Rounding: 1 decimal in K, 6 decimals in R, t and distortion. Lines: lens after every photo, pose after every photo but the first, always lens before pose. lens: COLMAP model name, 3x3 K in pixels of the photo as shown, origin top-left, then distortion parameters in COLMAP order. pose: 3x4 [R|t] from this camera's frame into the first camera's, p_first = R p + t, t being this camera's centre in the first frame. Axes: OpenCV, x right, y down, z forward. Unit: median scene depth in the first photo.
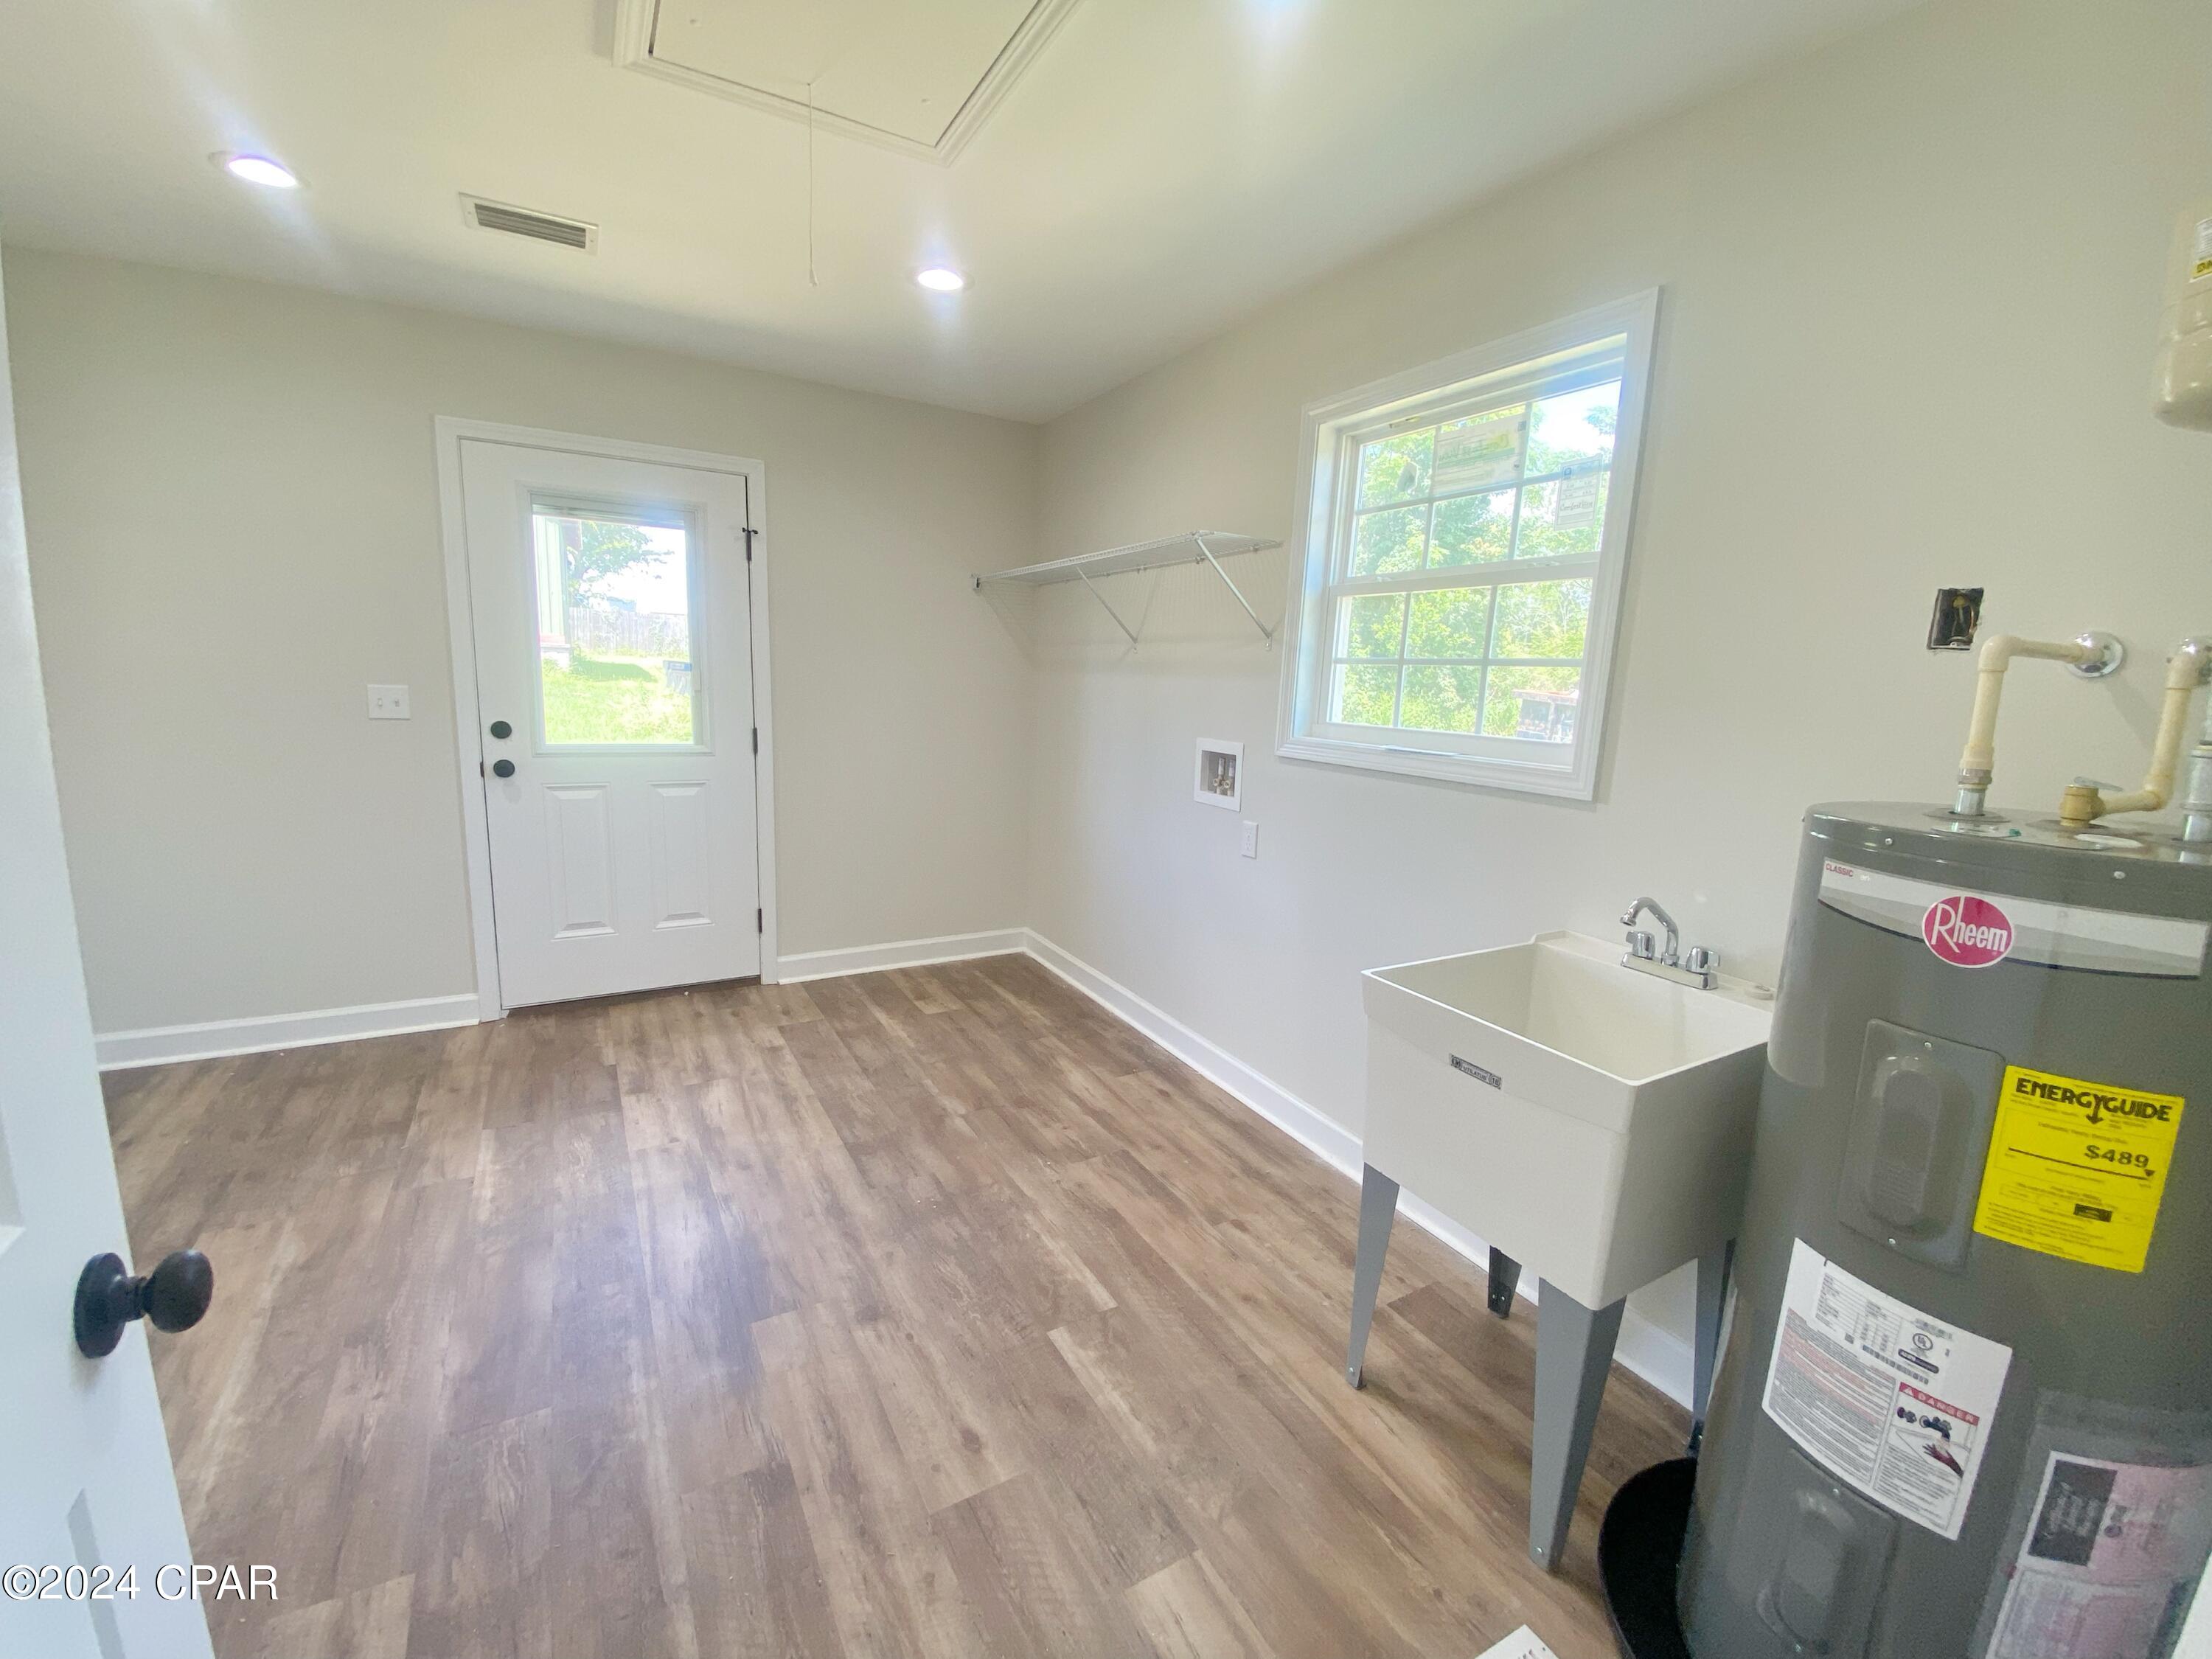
lens RADIAL K [[898.0, 0, 1093.7], [0, 898.0, 830.8], [0, 0, 1]] dist [0.012179, -0.016137]
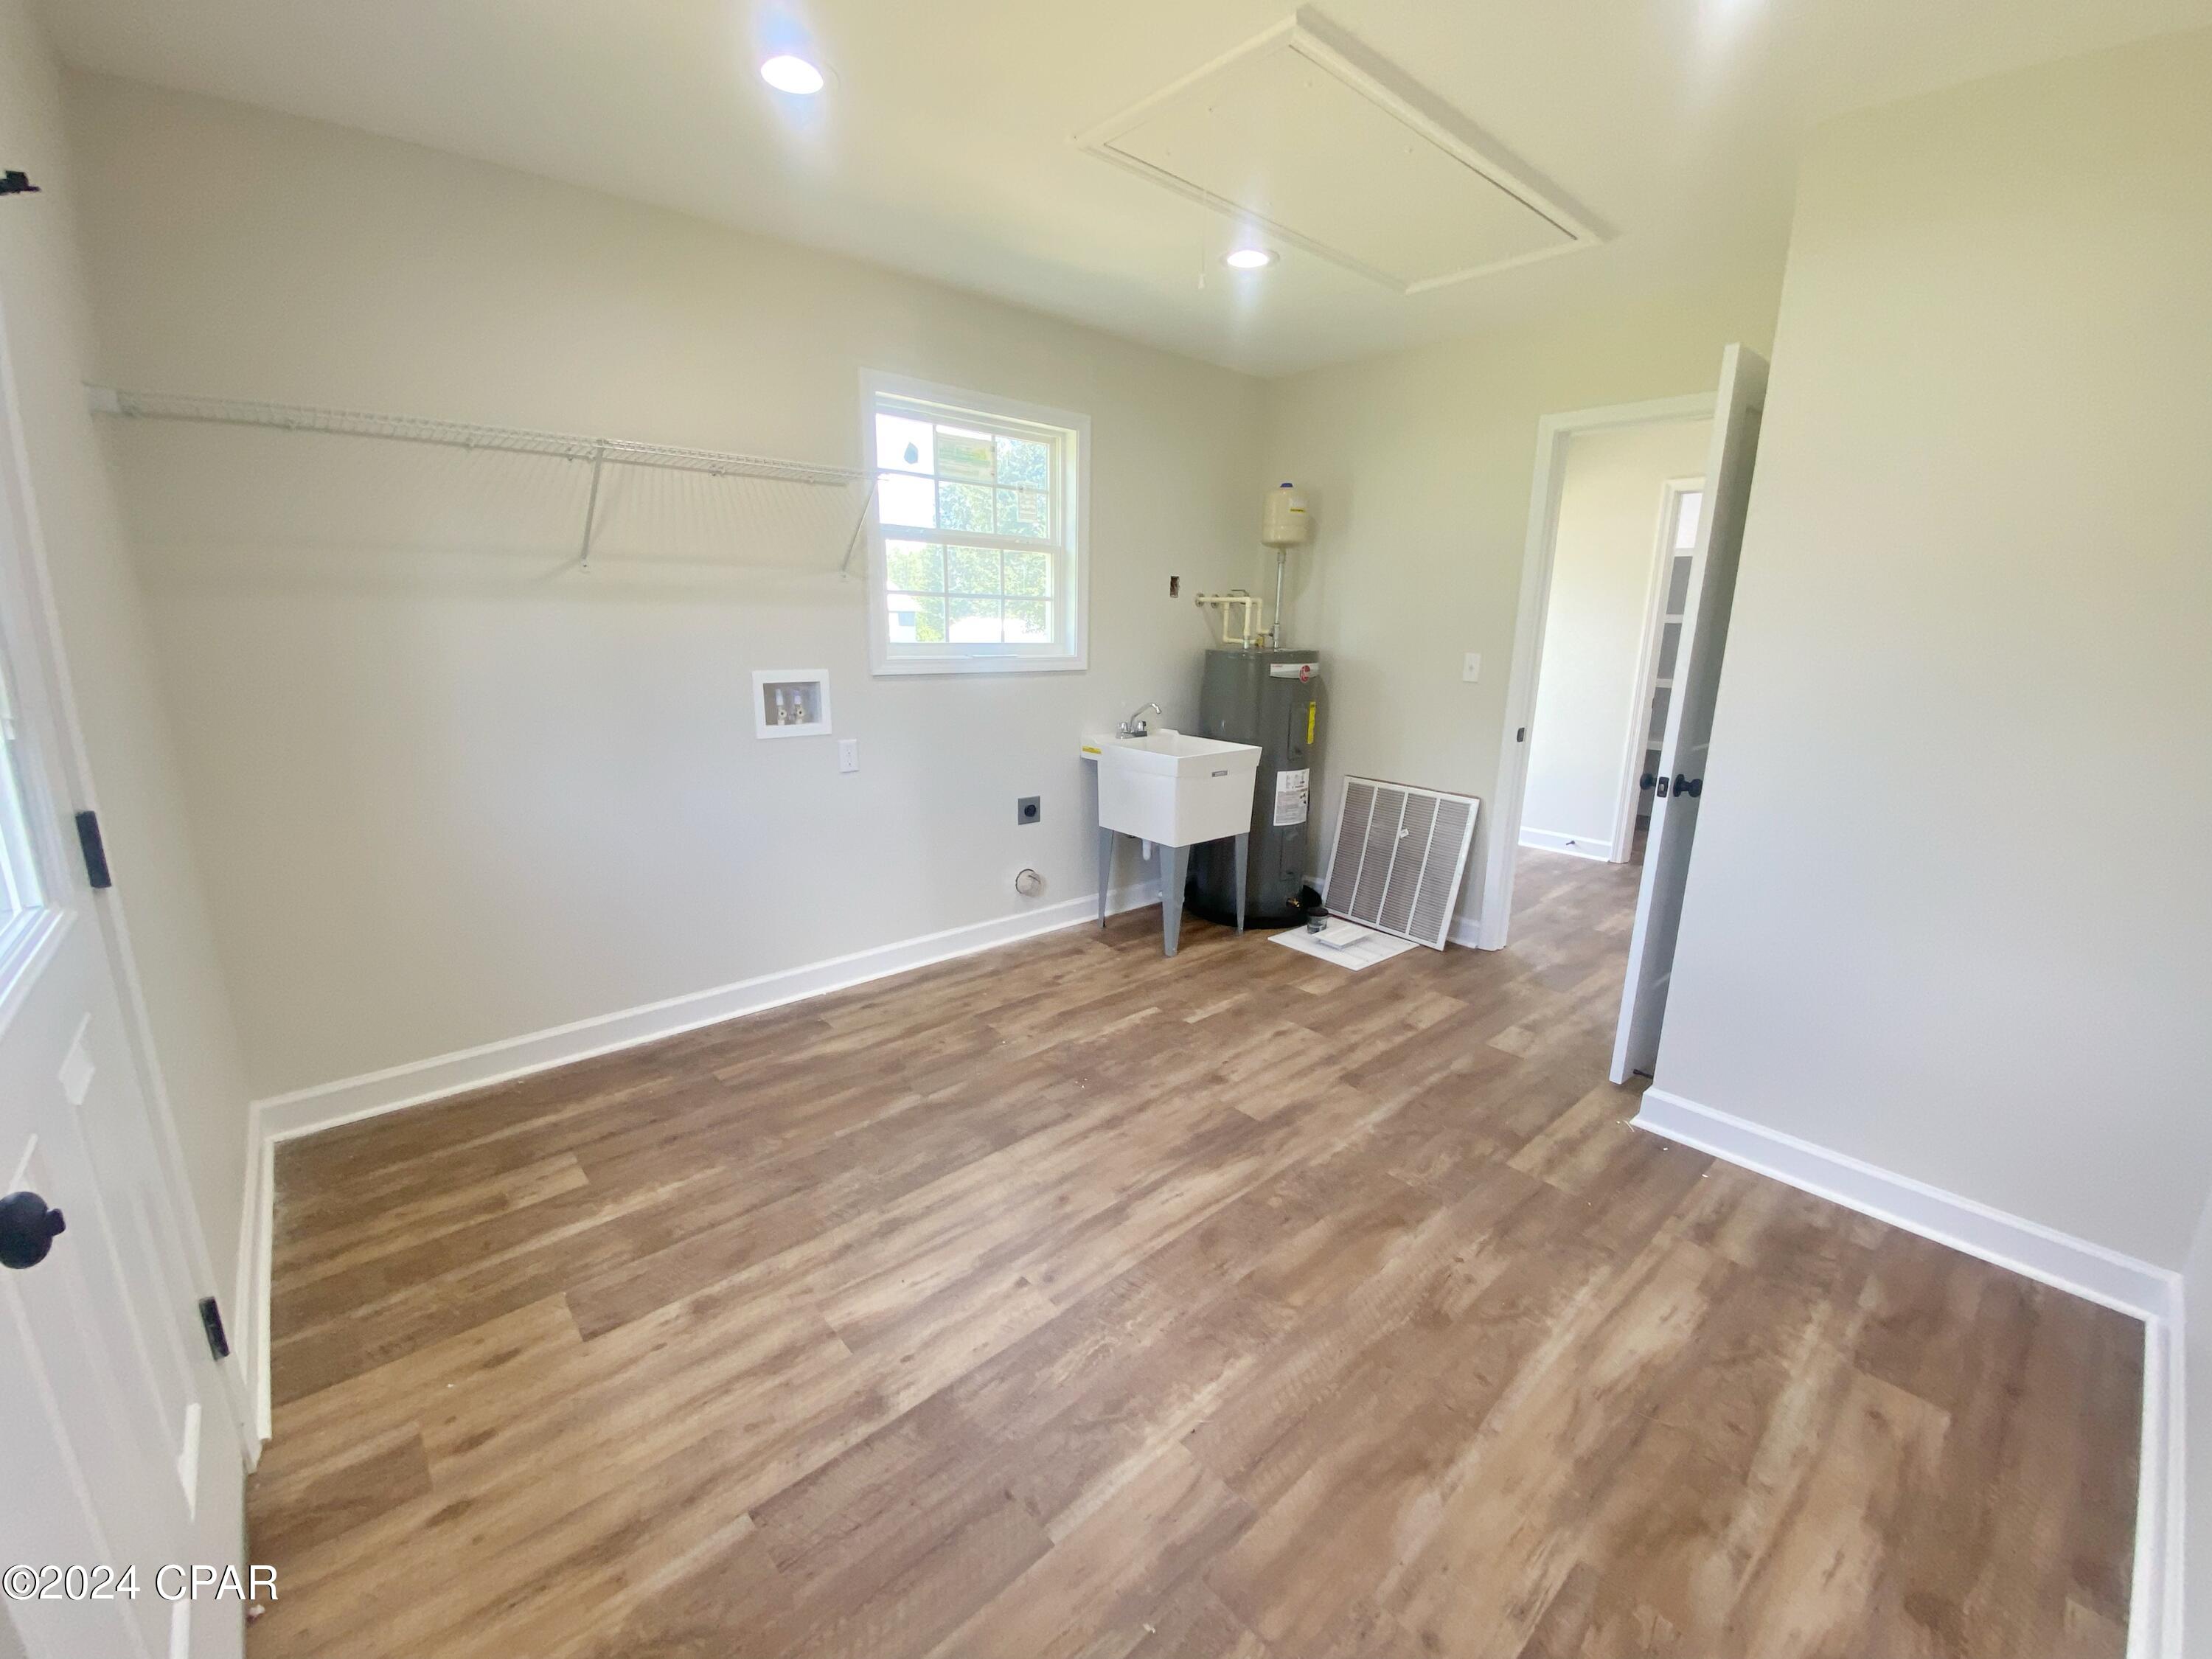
lens RADIAL K [[898.0, 0, 1119.6], [0, 898.0, 824.0], [0, 0, 1]] dist [0.012179, -0.016137]
pose [[-0.210044, -0.263881, 0.941408, -1.148501], [0.159379, 0.940766, 0.299262, -0.225194], [-0.964614, 0.212899, -0.155545, 1.027956]]
